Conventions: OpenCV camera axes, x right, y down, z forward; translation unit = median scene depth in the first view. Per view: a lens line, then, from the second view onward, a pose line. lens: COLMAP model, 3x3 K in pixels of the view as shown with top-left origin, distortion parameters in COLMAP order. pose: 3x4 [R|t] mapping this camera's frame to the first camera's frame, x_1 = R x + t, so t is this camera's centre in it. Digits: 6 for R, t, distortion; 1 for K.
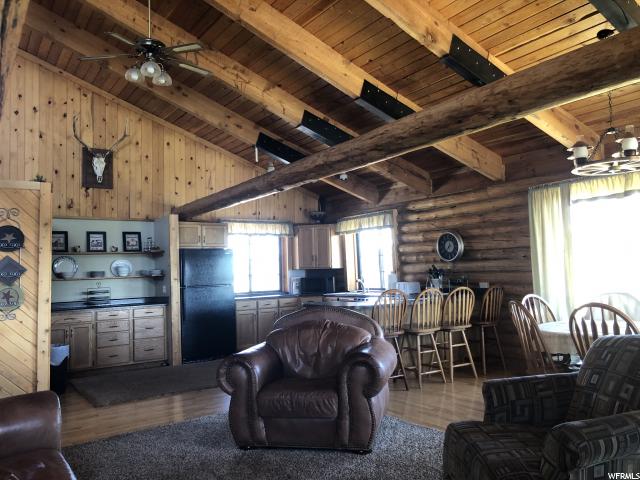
lens RADIAL K [[529.4, 0, 323.4], [0, 529.4, 239.1], [0, 0, 1]] dist [0.023802, -0.006746]
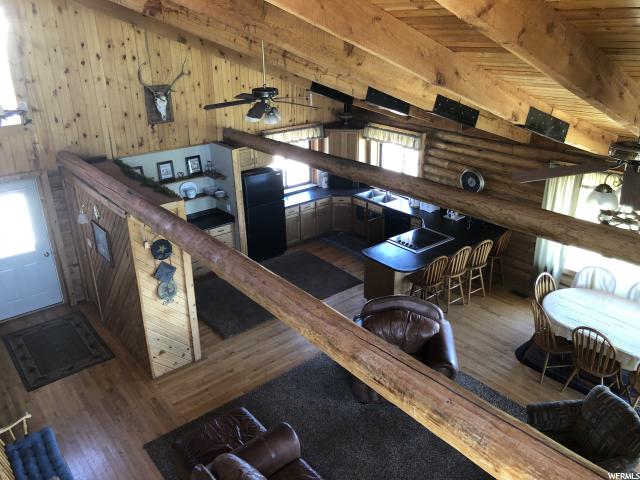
lens RADIAL K [[527.9, 0, 320.0], [0, 527.9, 240.0], [0, 0, 1]] dist [0.067893, -0.156073]
pose [[0.995988, -0.018101, 0.087639, -0.203042], [-0.023371, 0.892728, 0.449990, -0.381585], [-0.086383, -0.450233, 0.888723, -0.100001]]
